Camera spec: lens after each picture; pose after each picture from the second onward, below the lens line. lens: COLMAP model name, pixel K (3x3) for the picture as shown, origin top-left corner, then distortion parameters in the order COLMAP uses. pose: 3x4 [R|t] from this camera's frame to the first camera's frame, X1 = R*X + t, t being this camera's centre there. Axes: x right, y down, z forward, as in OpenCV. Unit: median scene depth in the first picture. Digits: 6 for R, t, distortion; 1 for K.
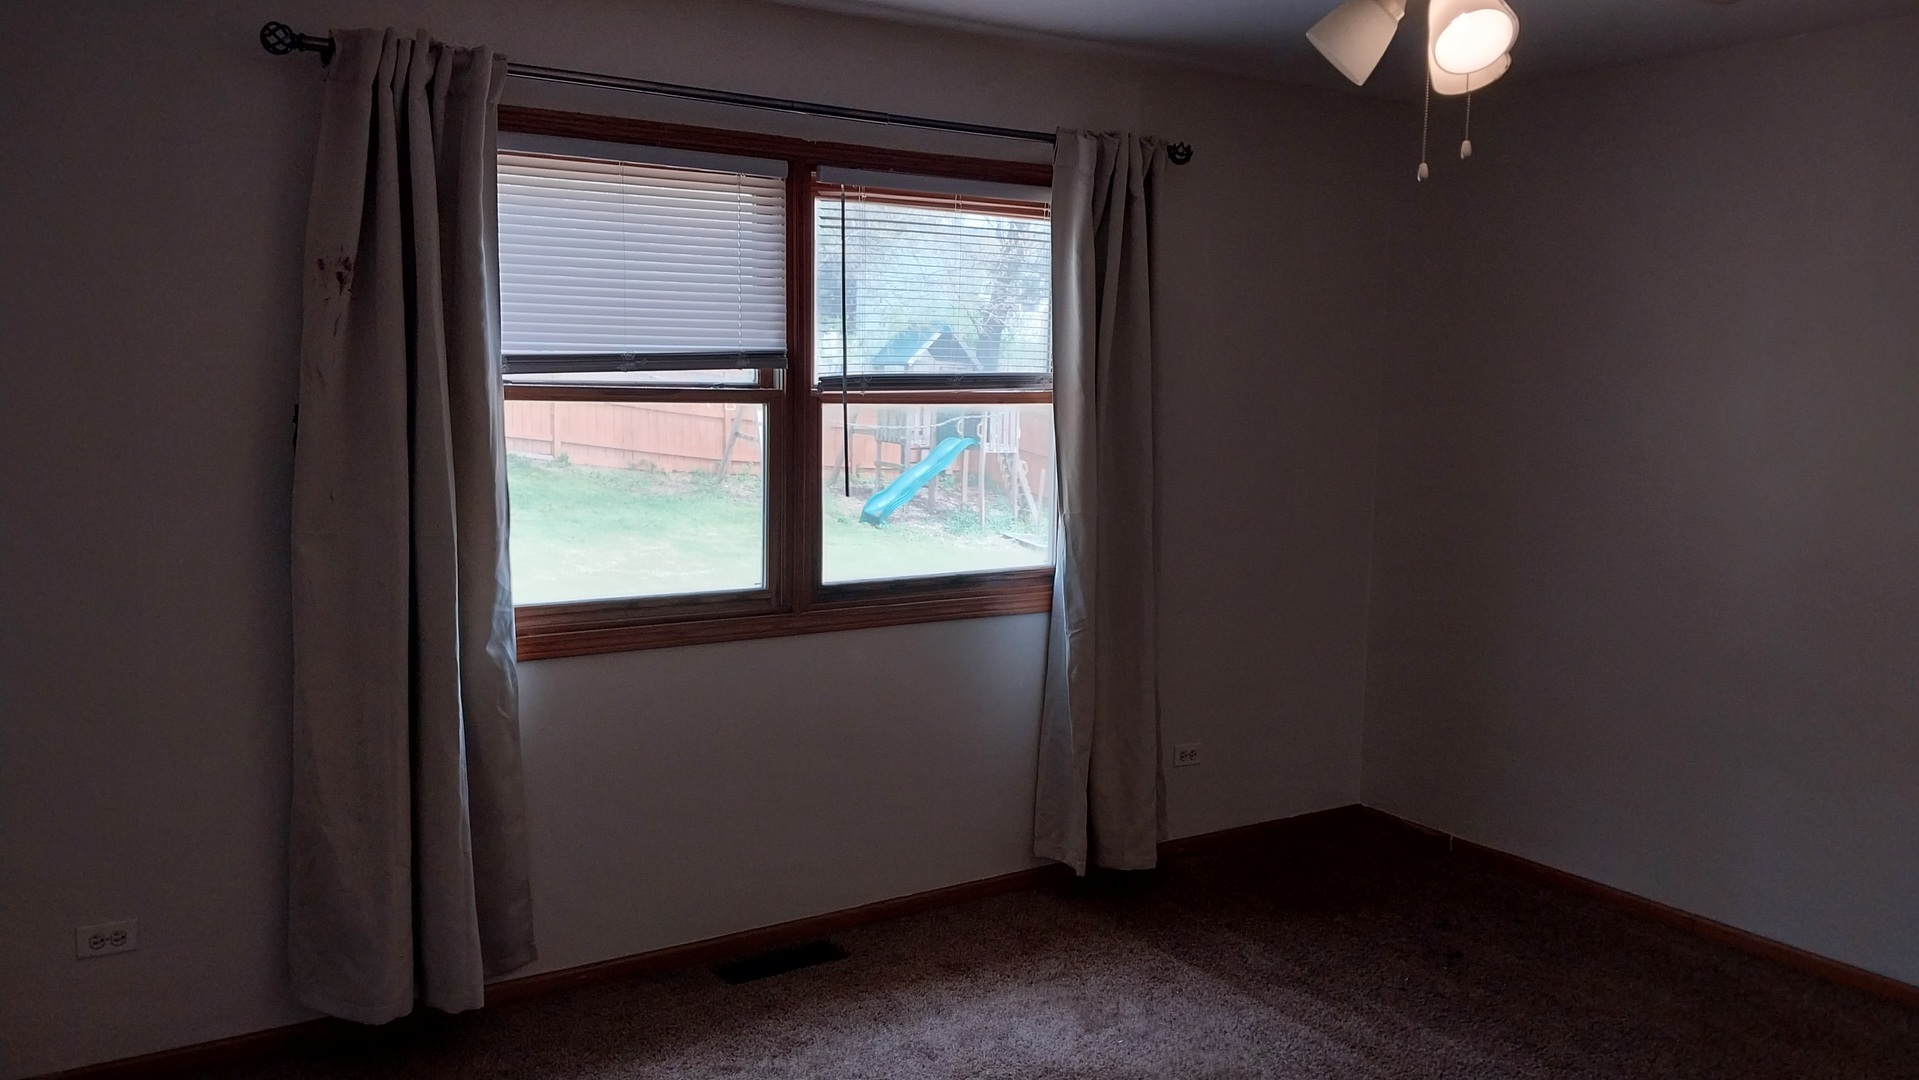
lens RADIAL K [[1494.2, 0, 964.3], [0, 1494.2, 550.2], [0, 0, 1]] dist [0.079711, -0.123062]
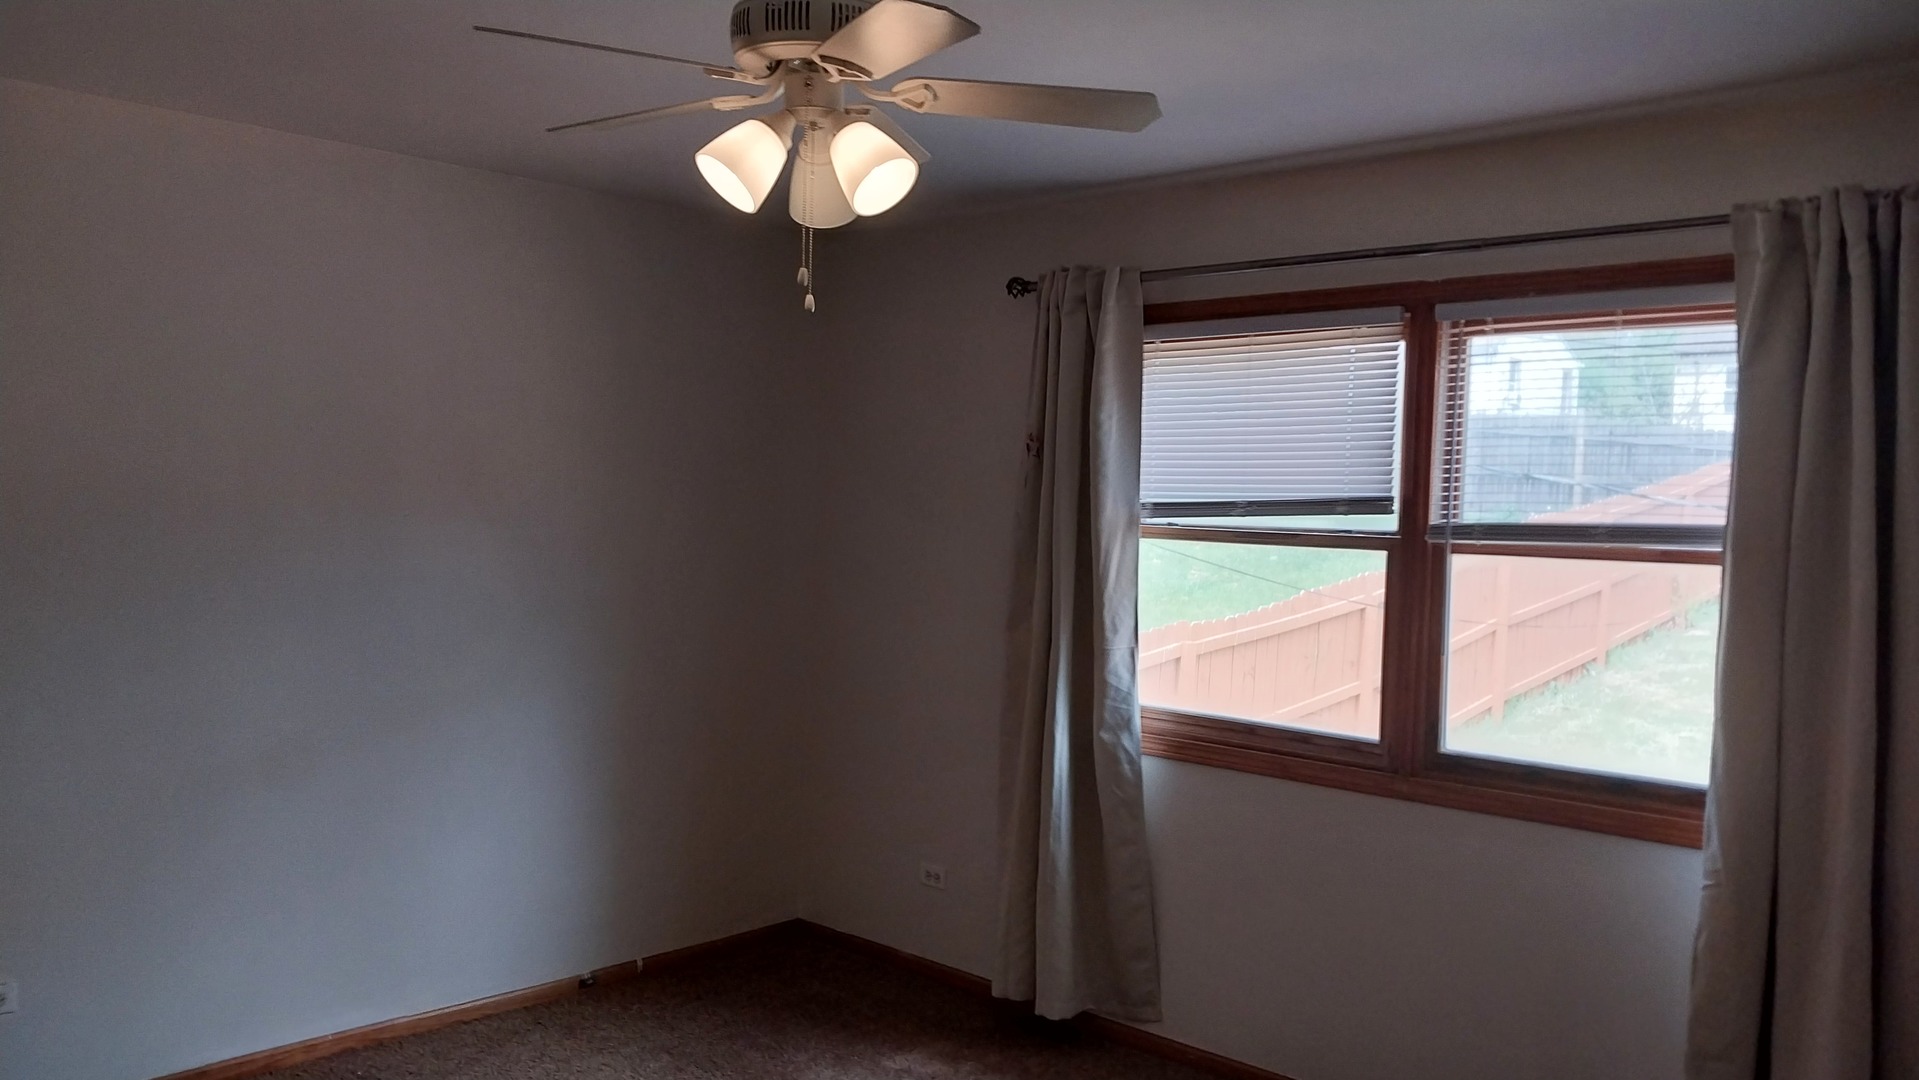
lens RADIAL K [[1494.2, 0, 962.8], [0, 1494.2, 537.9], [0, 0, 1]] dist [0.079711, -0.123062]
pose [[0.241954, 0.014757, -0.970175, 0.769931], [-0.145090, 0.989193, -0.021138, -0.047192], [0.959379, 0.145877, 0.241480, 0.511331]]
